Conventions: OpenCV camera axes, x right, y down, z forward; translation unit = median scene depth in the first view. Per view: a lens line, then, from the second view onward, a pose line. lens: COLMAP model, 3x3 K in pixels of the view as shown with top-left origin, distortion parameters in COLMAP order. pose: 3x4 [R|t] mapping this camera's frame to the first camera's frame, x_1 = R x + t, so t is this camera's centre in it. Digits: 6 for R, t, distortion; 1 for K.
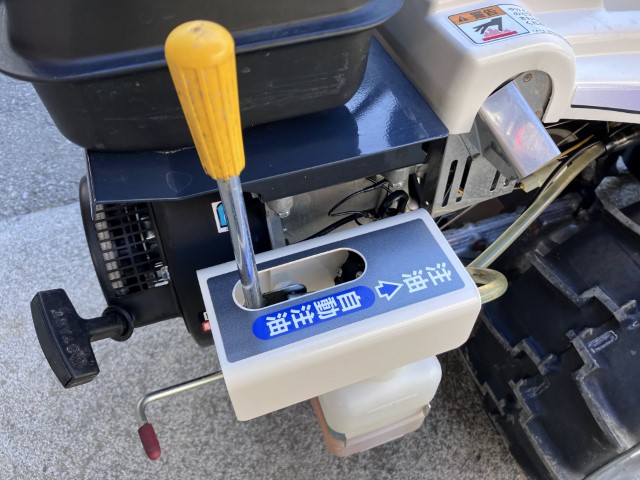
lens RADIAL K [[535.5, 0, 318.5], [0, 535.5, 238.9], [0, 0, 1]] dist [0.011727, 0.002211]
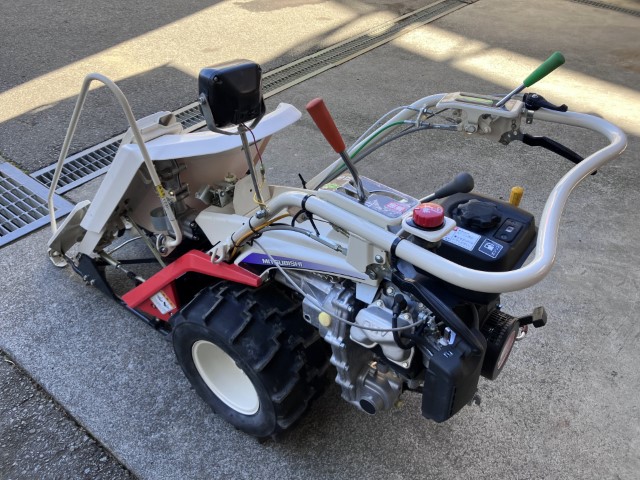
lens RADIAL K [[535.5, 0, 318.5], [0, 535.5, 238.9], [0, 0, 1]] dist [0.011727, 0.002211]
pose [[-0.551004, -0.492766, 0.673481, -1.156422], [0.641526, 0.266018, 0.719499, -2.089025], [-0.533702, 0.828502, 0.169545, 0.580415]]
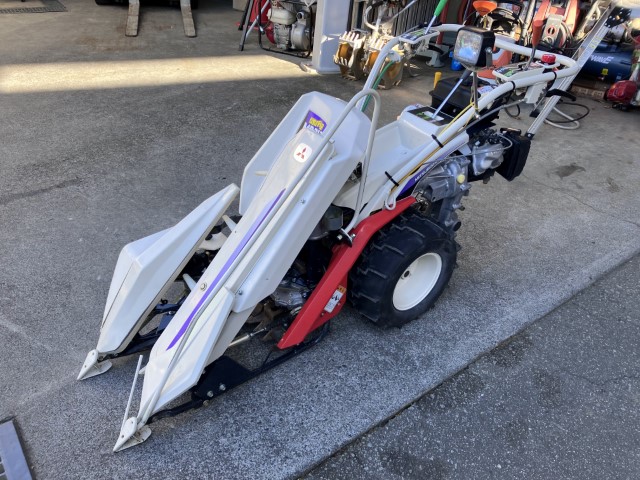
lens RADIAL K [[535.5, 0, 318.5], [0, 535.5, 238.9], [0, 0, 1]] dist [0.011727, 0.002211]
pose [[-0.952170, 0.155840, -0.262843, 1.895511], [-0.252998, 0.080320, 0.964127, -3.504757], [0.171361, 0.984511, -0.037051, 1.531023]]
